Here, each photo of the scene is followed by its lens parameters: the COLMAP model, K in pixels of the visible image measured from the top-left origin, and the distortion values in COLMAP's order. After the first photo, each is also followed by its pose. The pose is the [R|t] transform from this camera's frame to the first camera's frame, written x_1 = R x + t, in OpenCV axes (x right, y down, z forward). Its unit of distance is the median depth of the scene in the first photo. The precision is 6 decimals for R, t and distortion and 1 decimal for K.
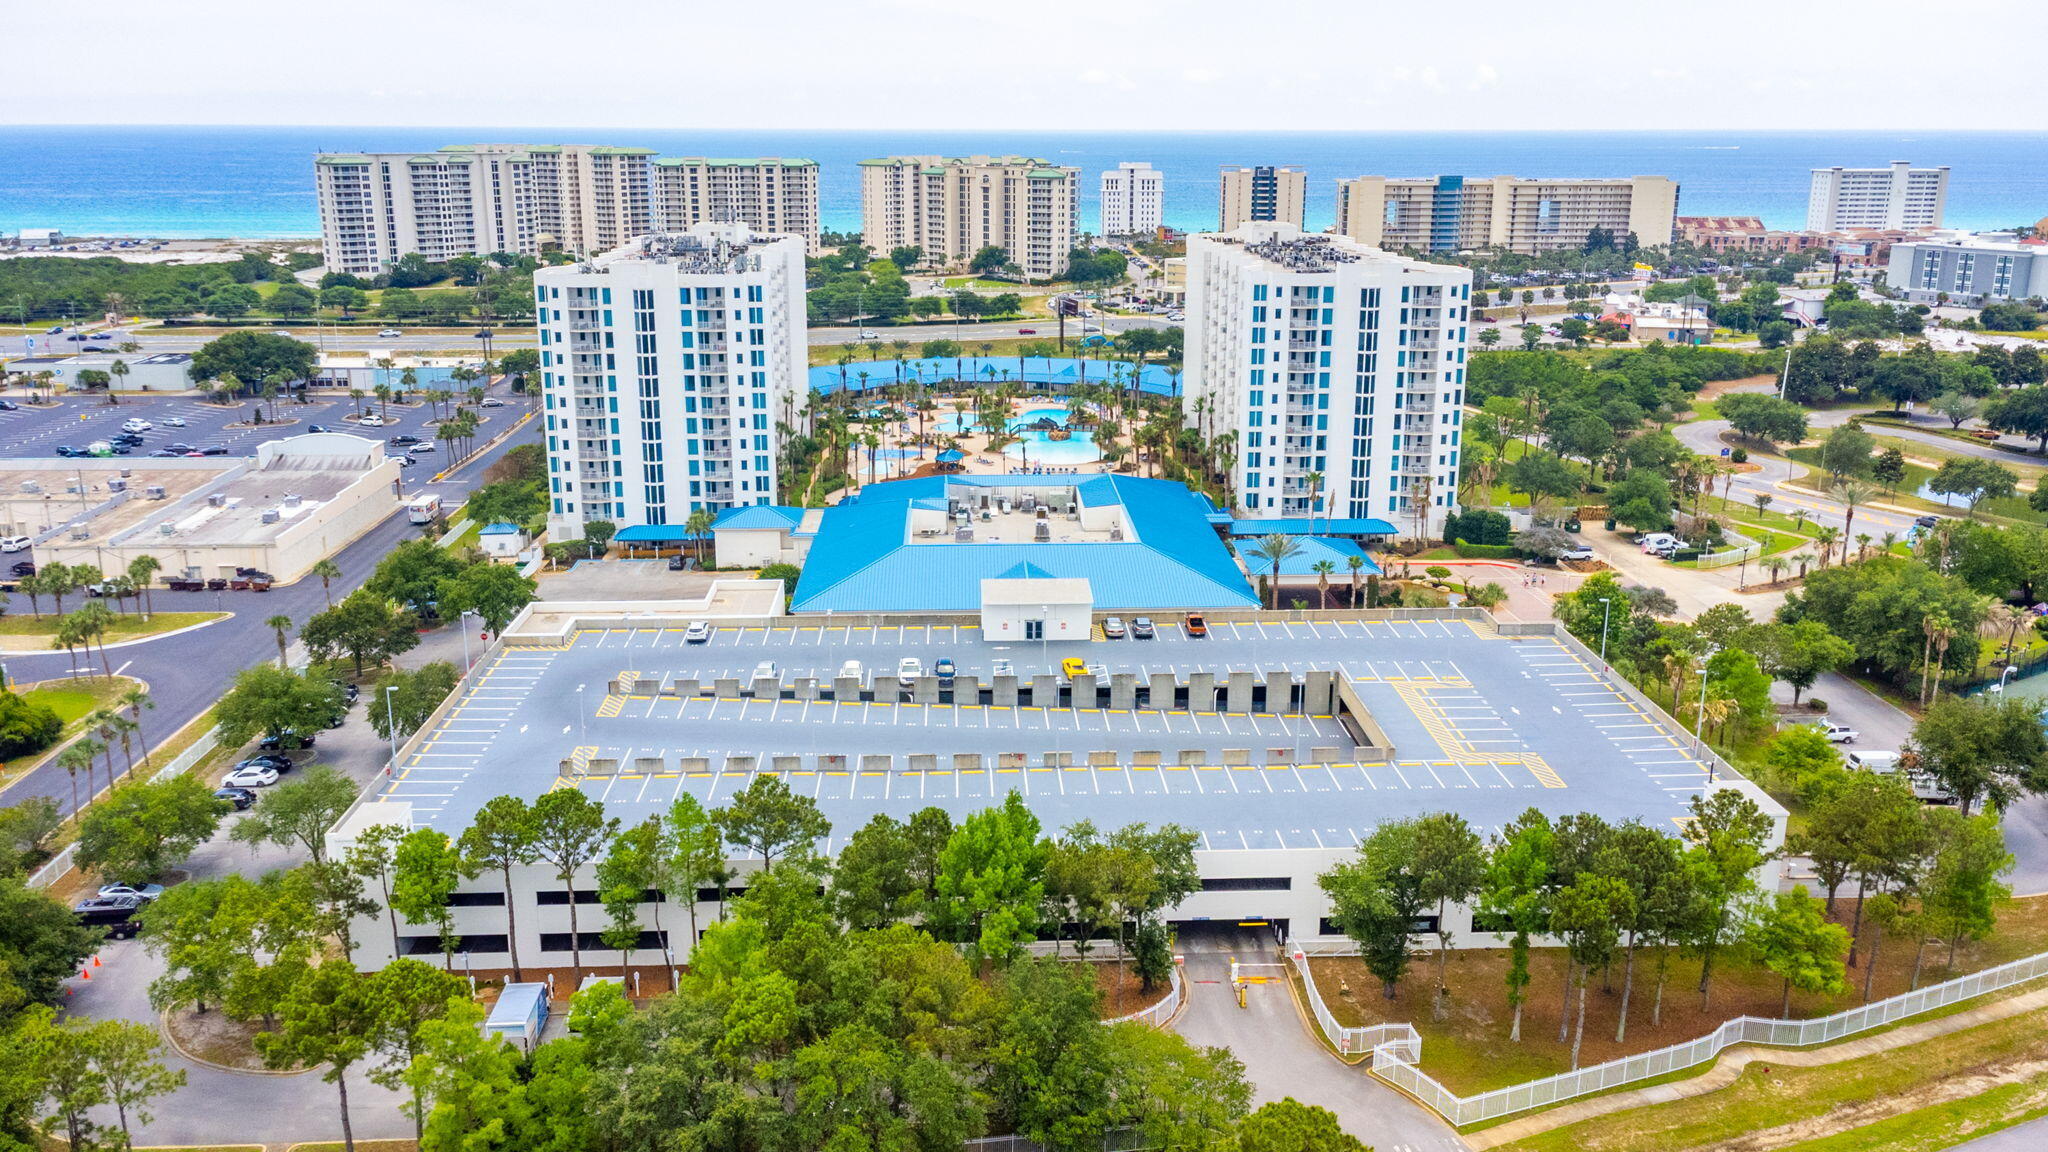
lens RADIAL K [[1630.7, 0, 1030.8], [0, 1630.7, 580.4], [0, 0, 1]] dist [0.040486, -0.001265]
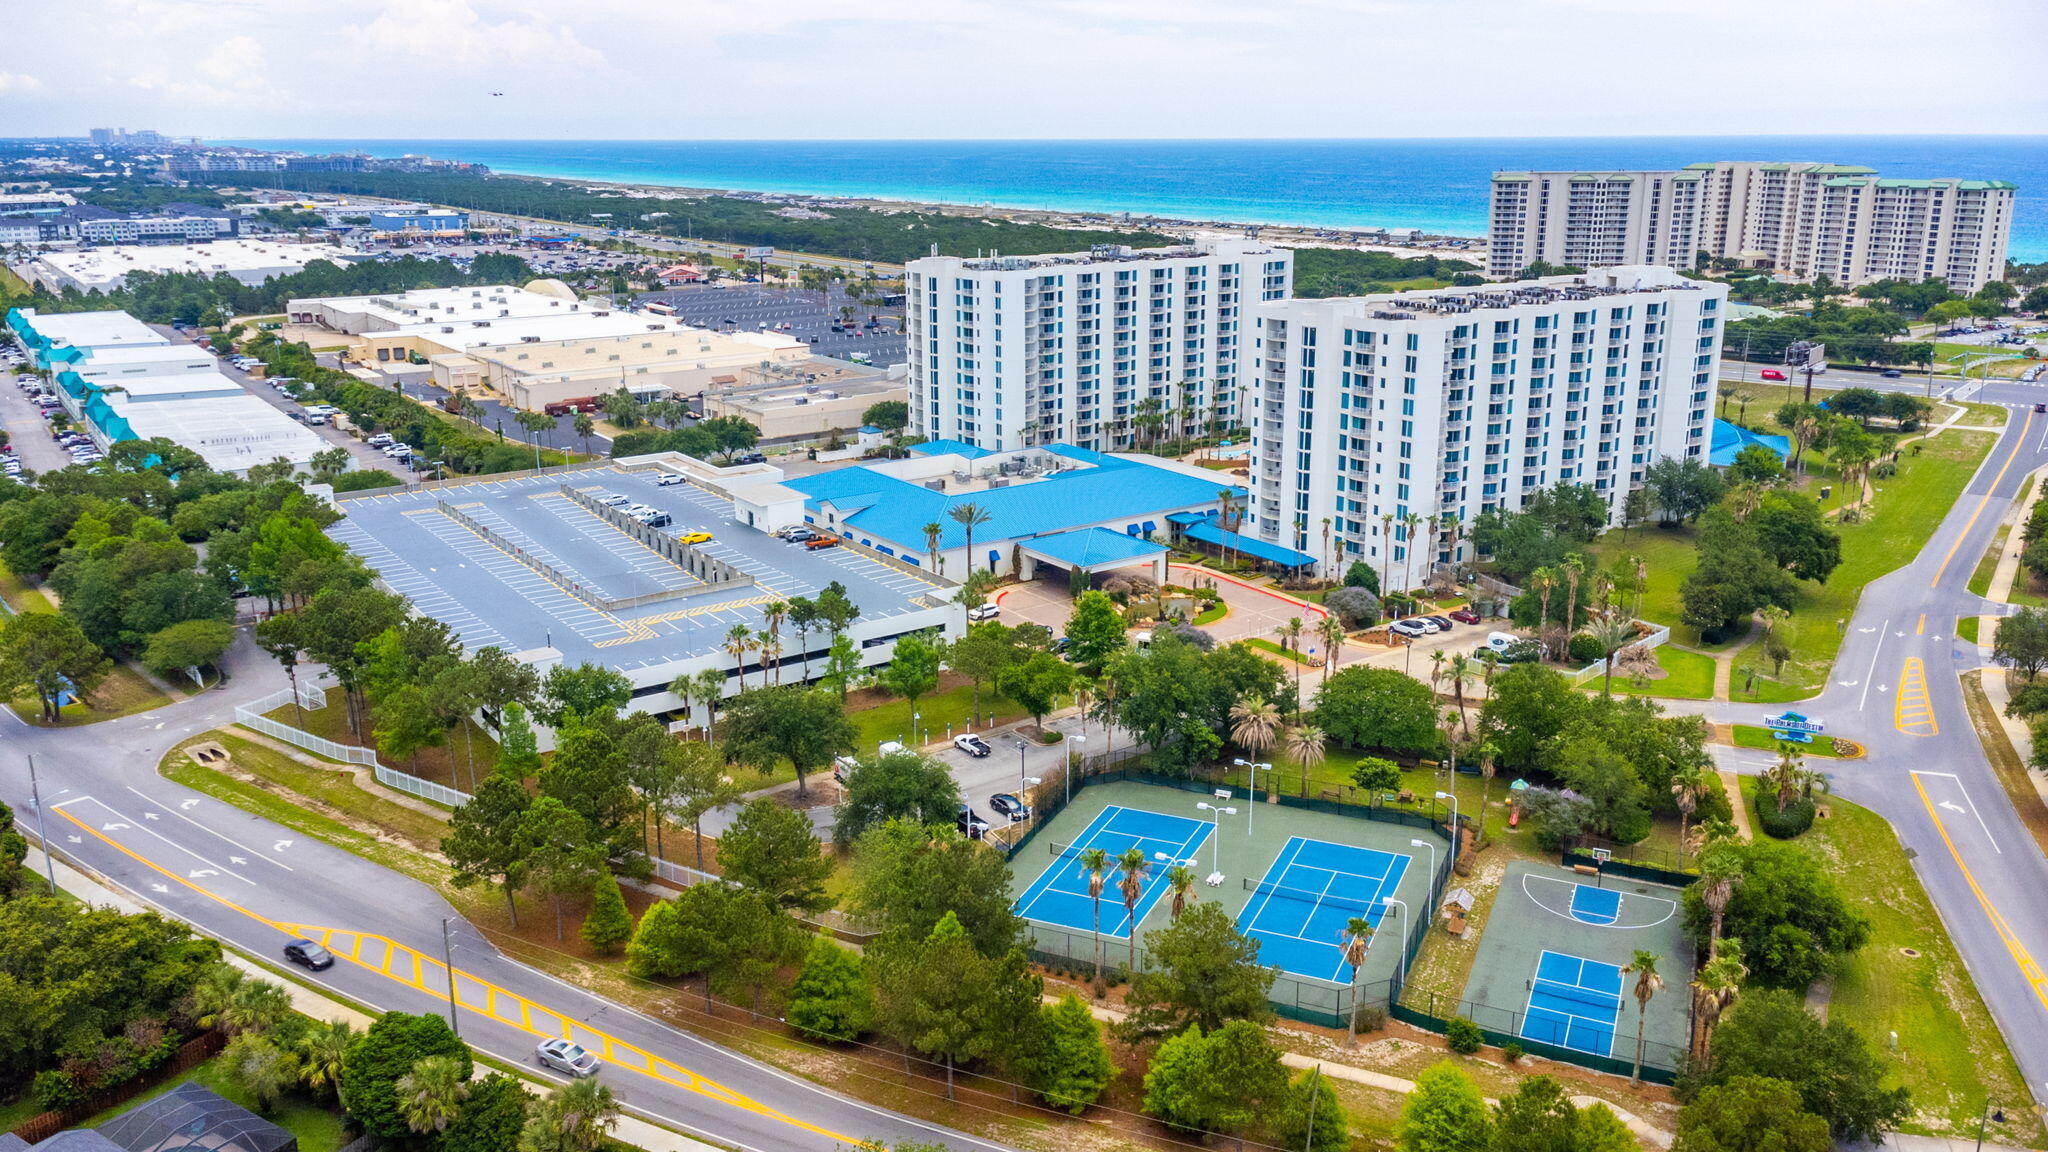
lens RADIAL K [[1630.7, 0, 1032.5], [0, 1630.7, 568.9], [0, 0, 1]] dist [0.040486, -0.001265]
pose [[0.547236, 0.215186, -0.808843, 0.367414], [-0.224228, 0.968752, 0.106024, -0.038032], [0.806383, 0.123345, 0.578387, 0.107125]]
